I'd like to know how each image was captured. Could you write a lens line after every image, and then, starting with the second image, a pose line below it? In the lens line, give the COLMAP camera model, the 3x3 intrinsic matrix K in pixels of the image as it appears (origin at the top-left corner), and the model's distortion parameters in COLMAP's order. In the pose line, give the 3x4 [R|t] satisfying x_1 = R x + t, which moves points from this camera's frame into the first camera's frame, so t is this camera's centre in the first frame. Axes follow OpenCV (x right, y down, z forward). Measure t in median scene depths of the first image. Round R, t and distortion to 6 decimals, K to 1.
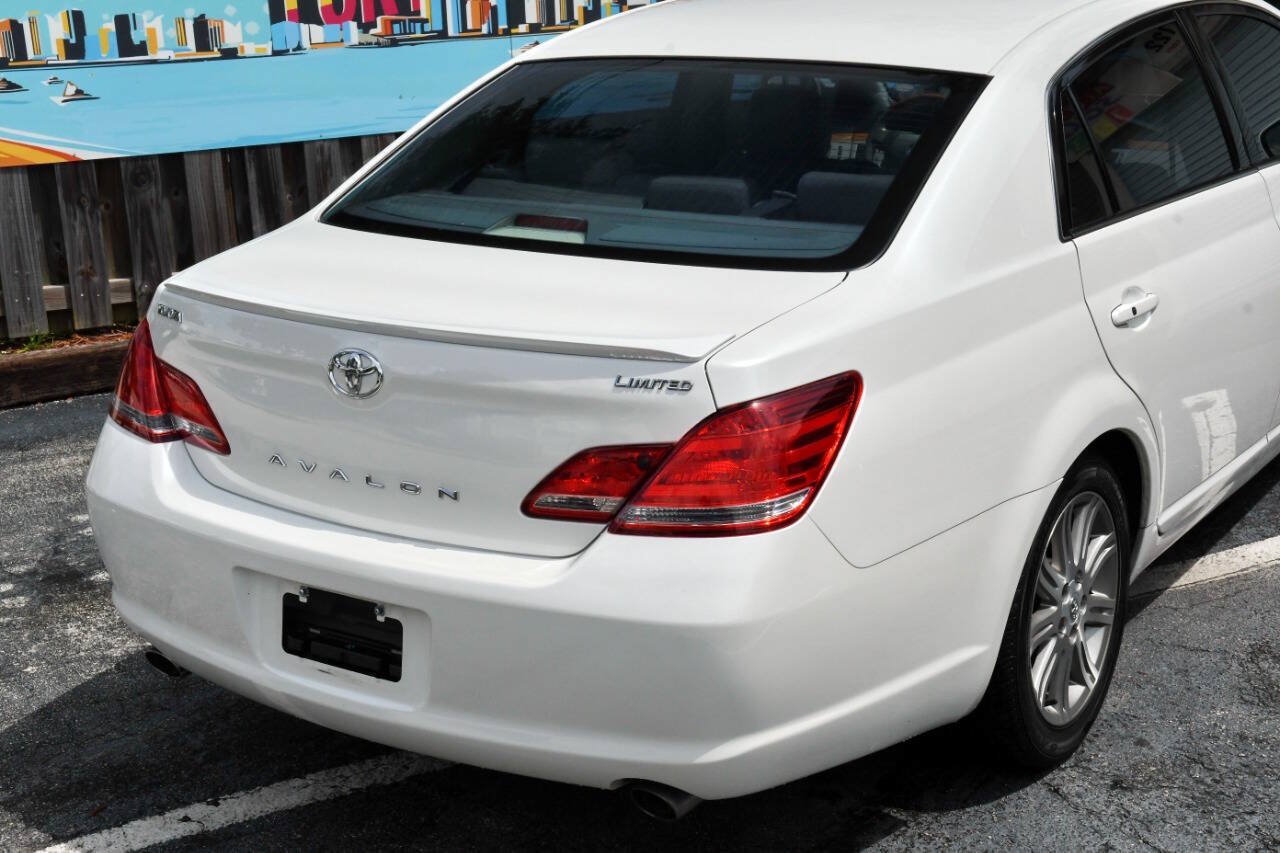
lens RADIAL K [[1849.0, 0, 638.9], [0, 1849.0, 425.1], [0, 0, 1]] dist [0.121695, 0.060604]
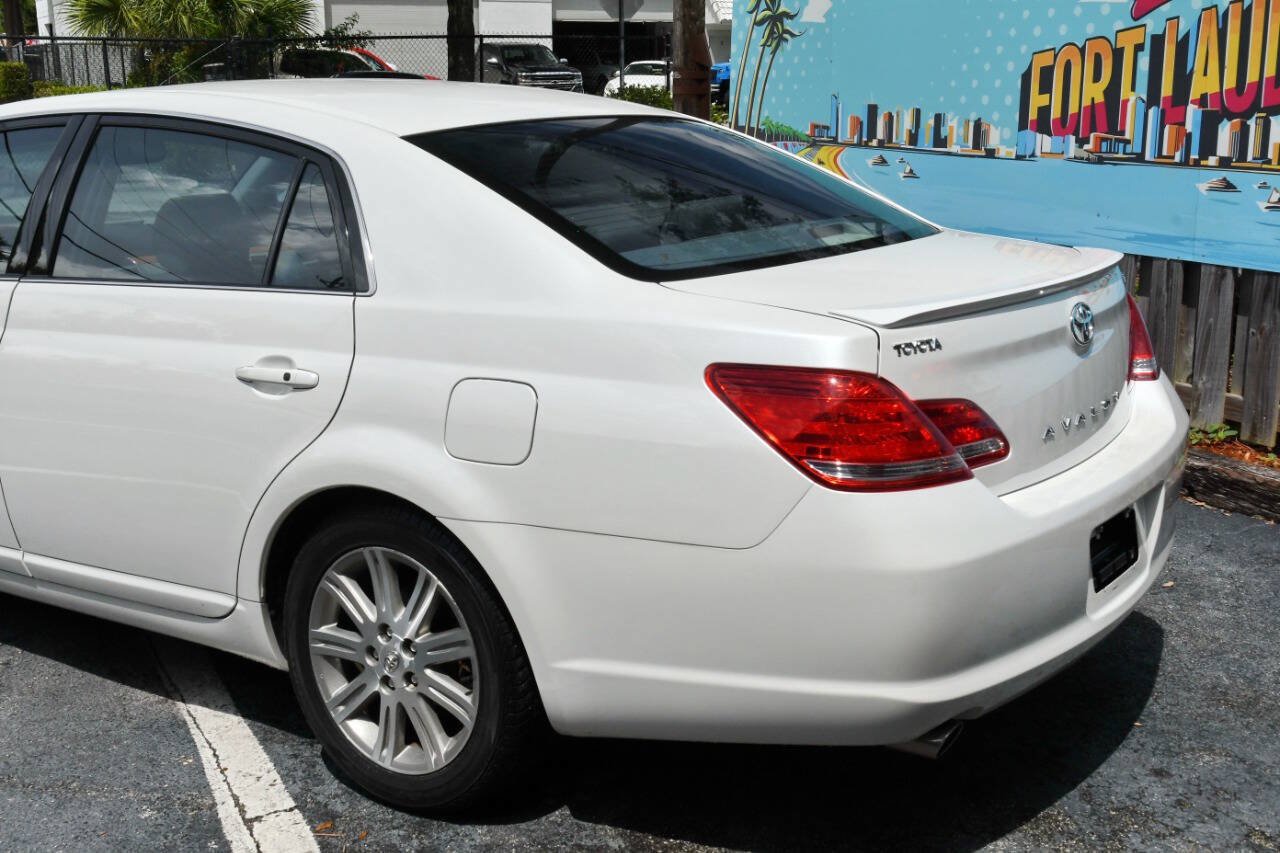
lens RADIAL K [[1507.8, 0, 637.6], [0, 1507.8, 427.1], [0, 0, 1]] dist [0.060826, 0.025091]
pose [[-0.011717, 0.260080, -0.965516, 0.734890], [-0.280544, 0.925945, 0.252826, -0.221998], [0.959770, 0.273832, 0.062114, 0.797497]]
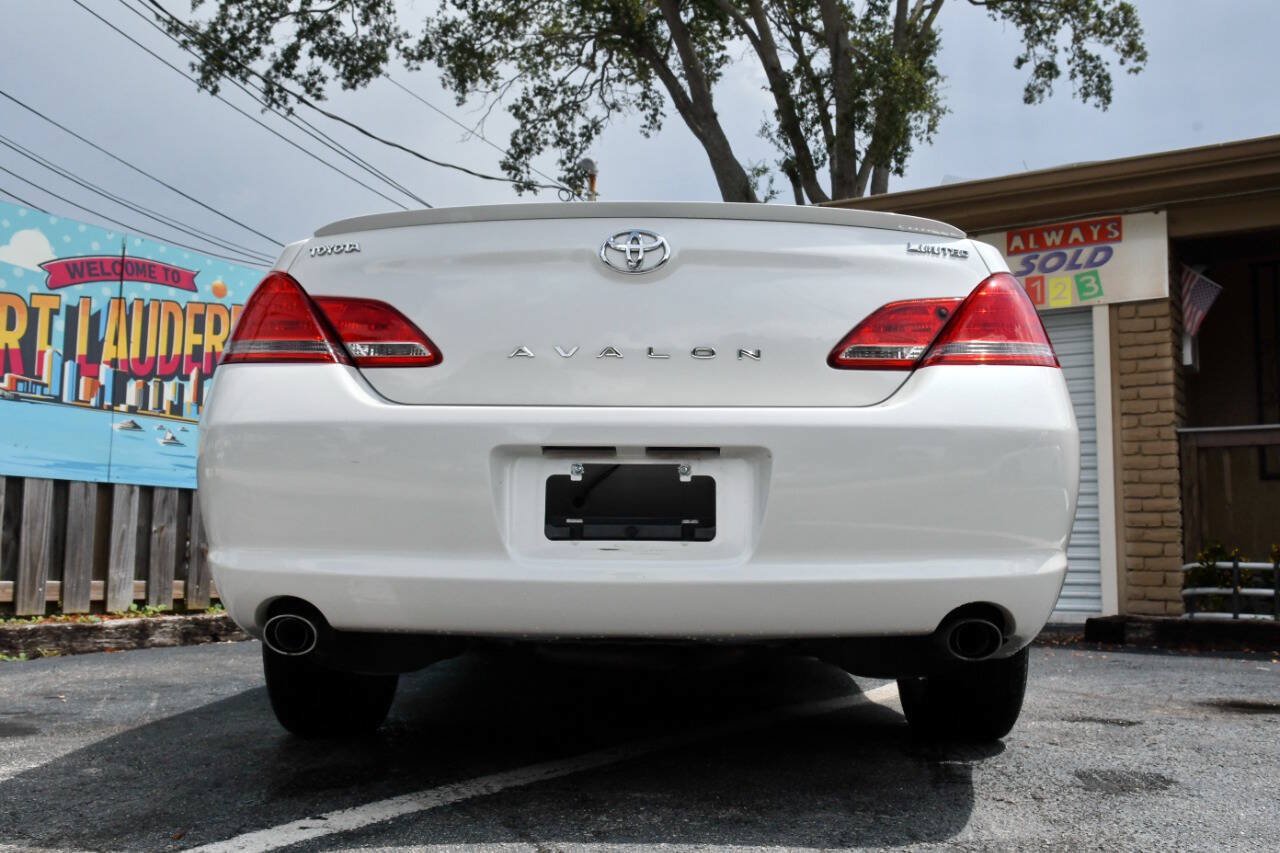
lens RADIAL K [[1260.8, 0, 637.6], [0, 1260.8, 427.5], [0, 0, 1]] dist [0.017581, -0.002096]
pose [[0.841441, 0.102052, 0.530625, -0.234099], [0.117161, 0.924185, -0.363532, 0.144411], [-0.527494, 0.368059, 0.765691, 0.229730]]
